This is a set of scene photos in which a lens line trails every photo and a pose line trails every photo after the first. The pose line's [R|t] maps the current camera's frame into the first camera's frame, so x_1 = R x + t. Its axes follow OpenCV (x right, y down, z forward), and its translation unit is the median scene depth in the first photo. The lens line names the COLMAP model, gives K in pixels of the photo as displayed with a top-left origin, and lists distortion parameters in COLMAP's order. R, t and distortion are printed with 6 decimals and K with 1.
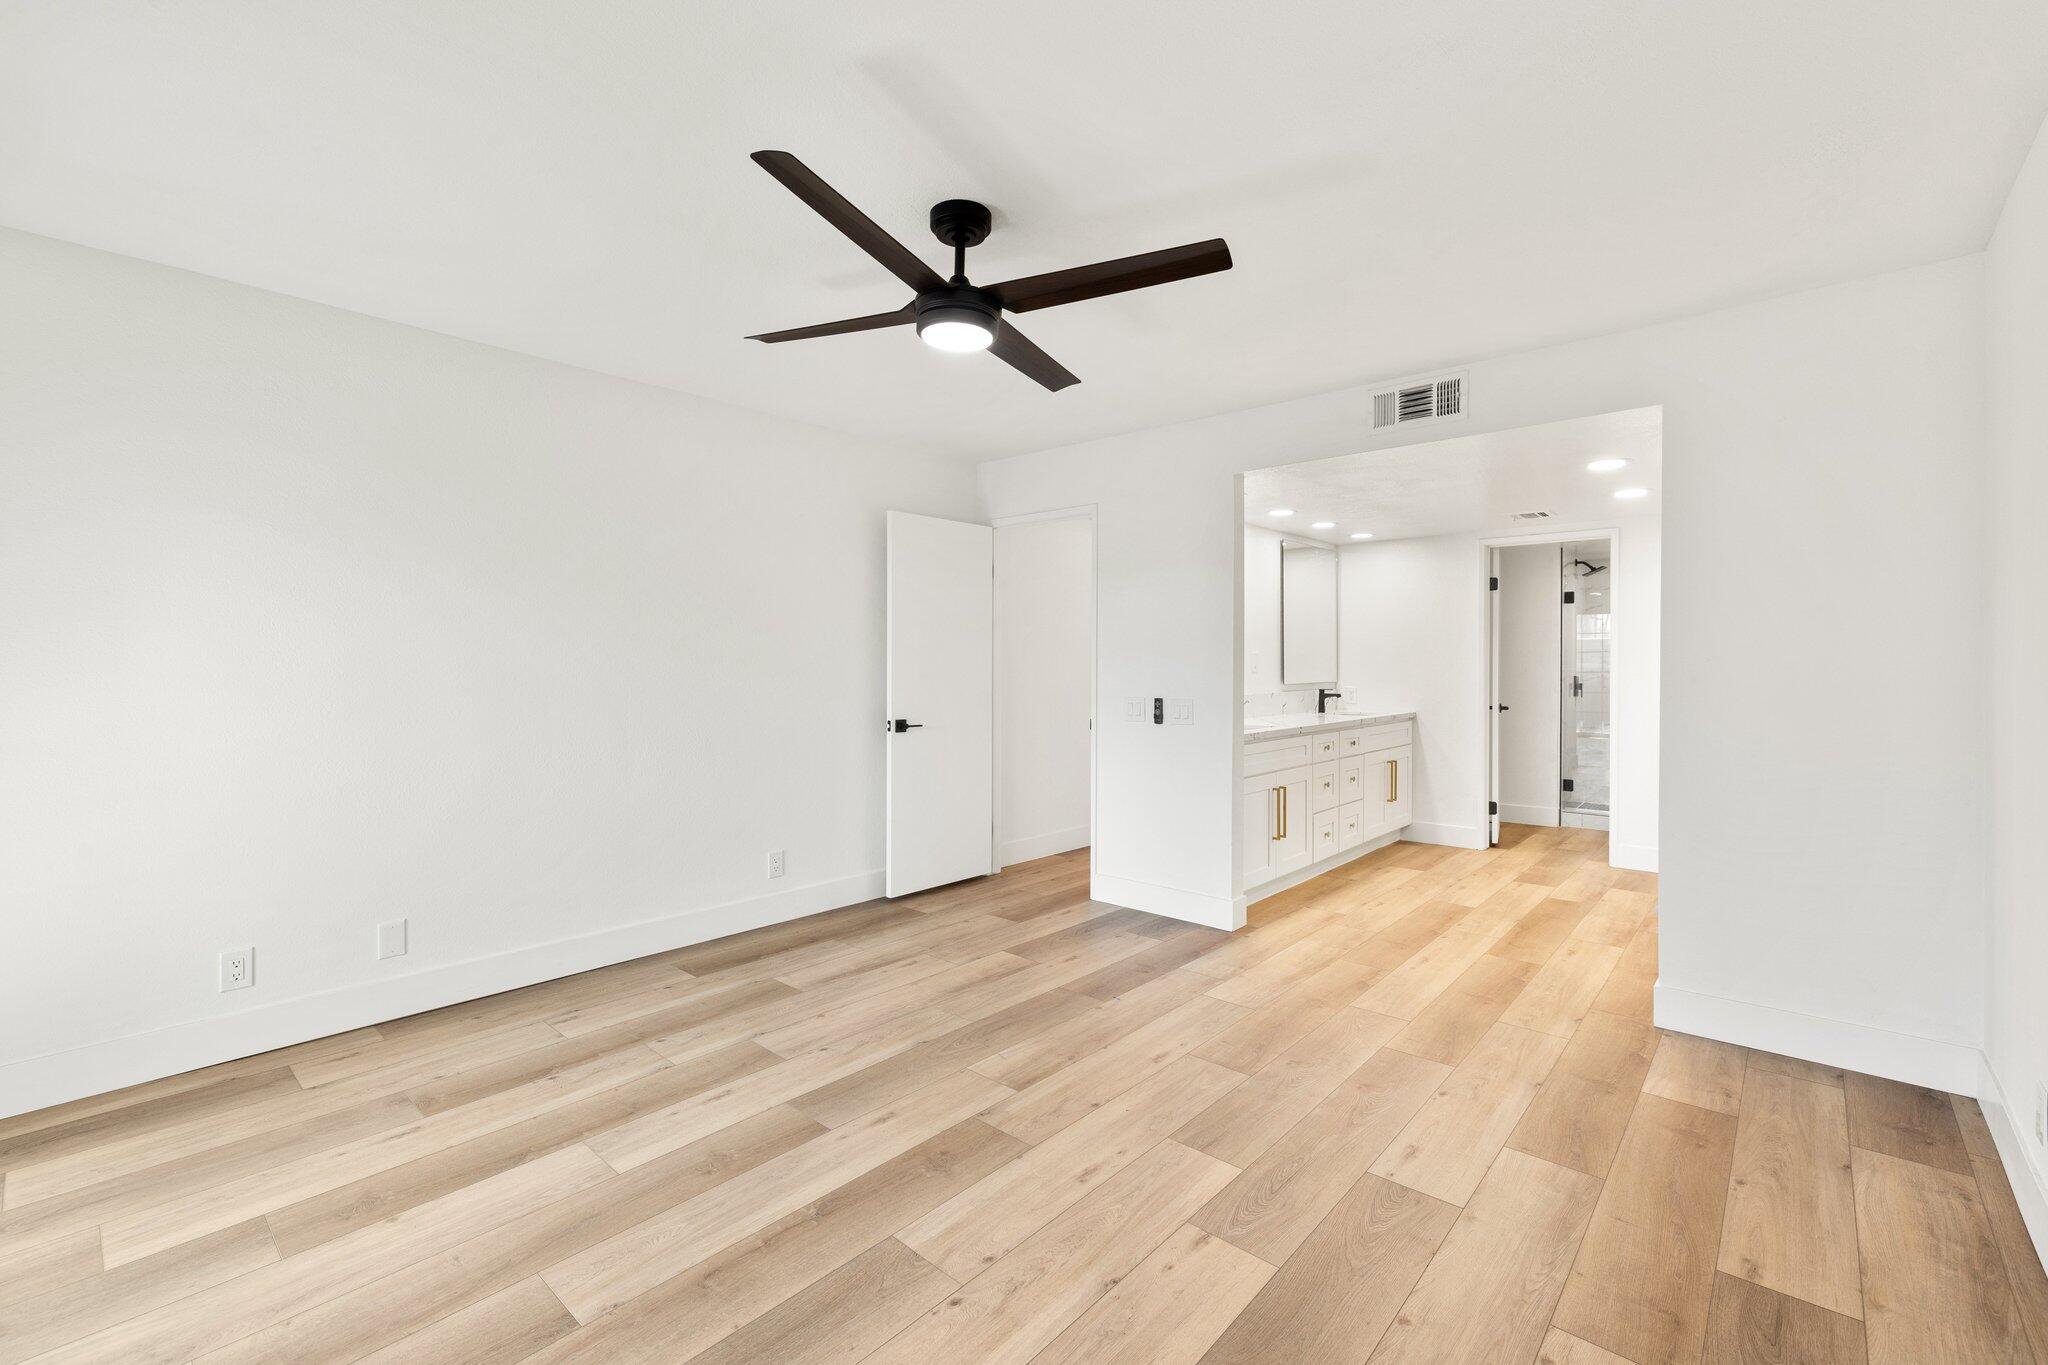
lens RADIAL K [[874.0, 0, 1031.5], [0, 874.0, 668.3], [0, 0, 1]] dist [0.002770, -0.000015]
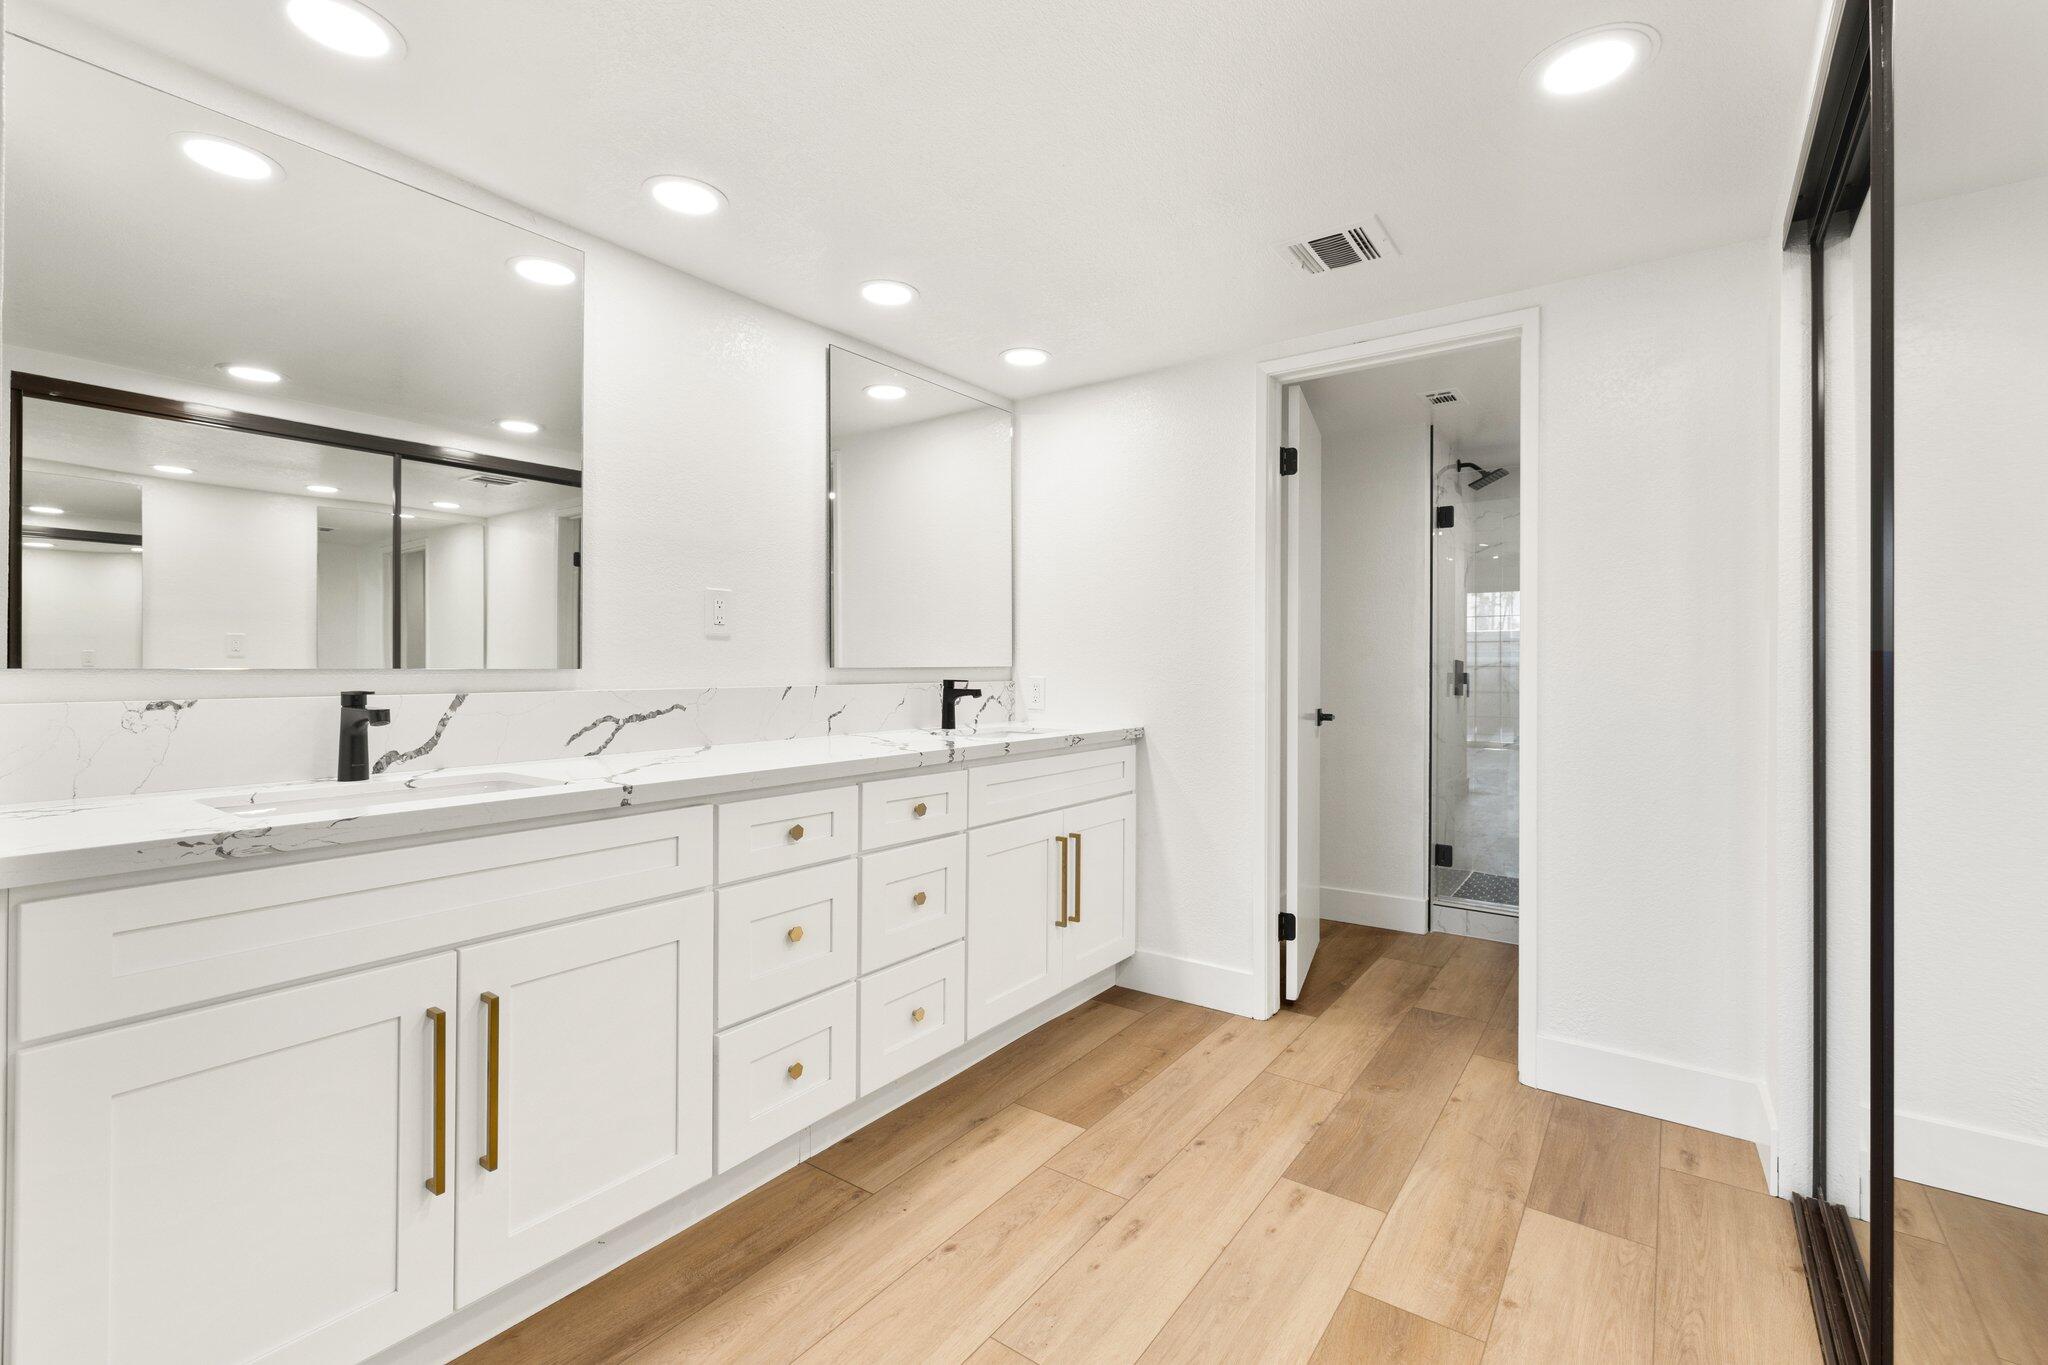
lens RADIAL K [[883.4, 0, 1027.3], [0, 883.4, 669.5], [0, 0, 1]] dist [0.000647, 0.000554]
pose [[0.996045, 0.001564, 0.088832, 0.329914], [-0.001090, 0.999985, -0.005395, 0.020534], [-0.088839, 0.005277, 0.996032, 0.510671]]
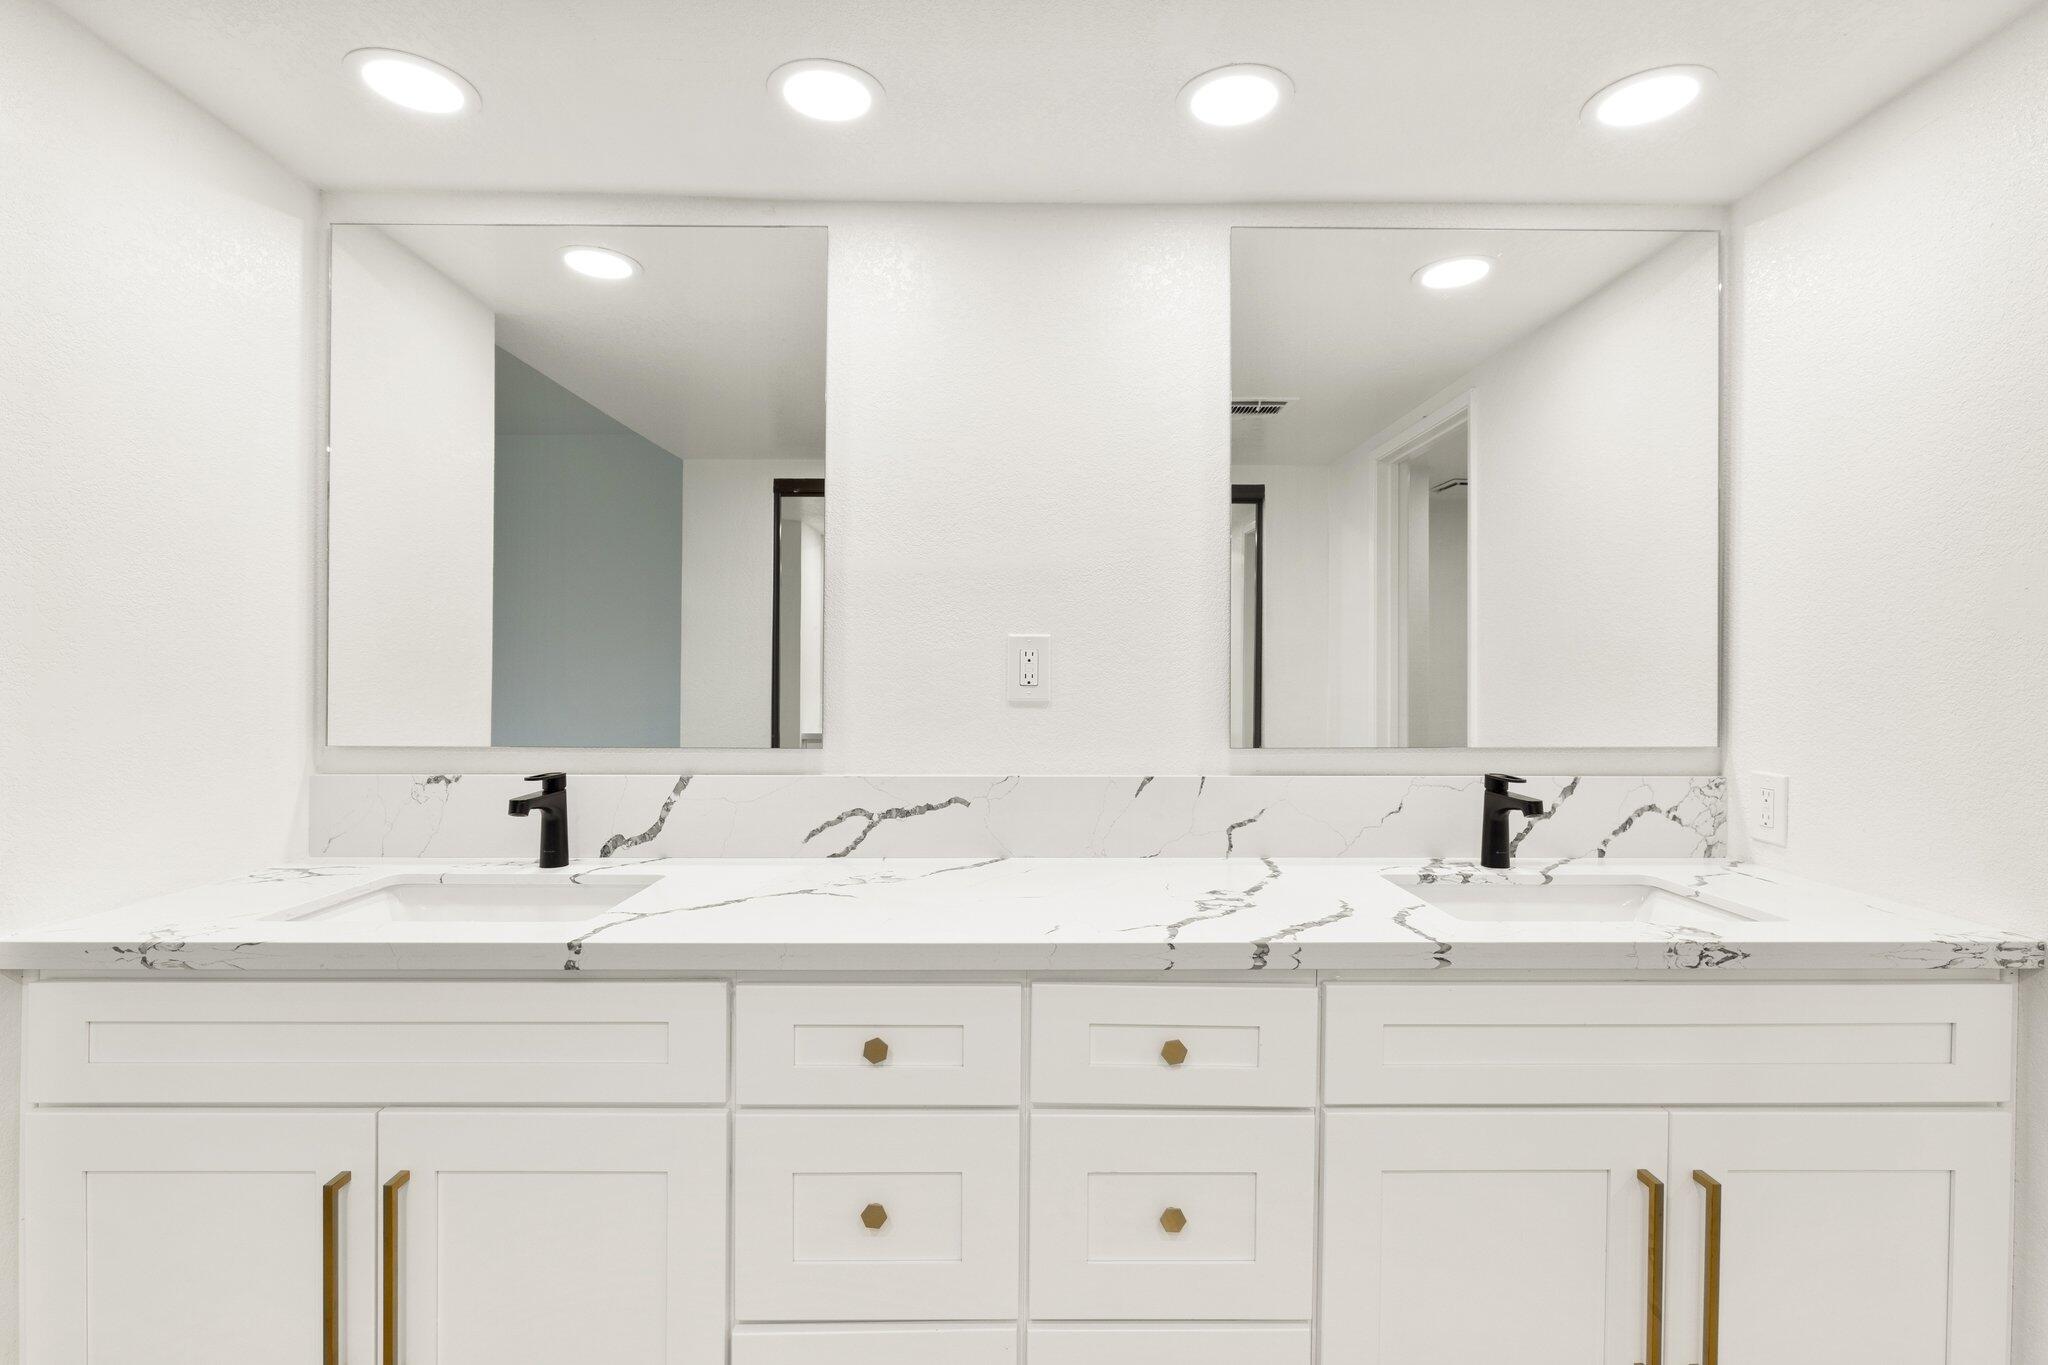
lens RADIAL K [[952.6, 0, 1024.0], [0, 952.6, 682.5], [0, 0, 1]] dist [-0.001555, 0.000069]
pose [[0.666802, 0.012667, -0.745127, 0.444395], [-0.012811, 0.999903, 0.005534, -0.003114], [0.745125, 0.005856, 0.666900, 0.706018]]
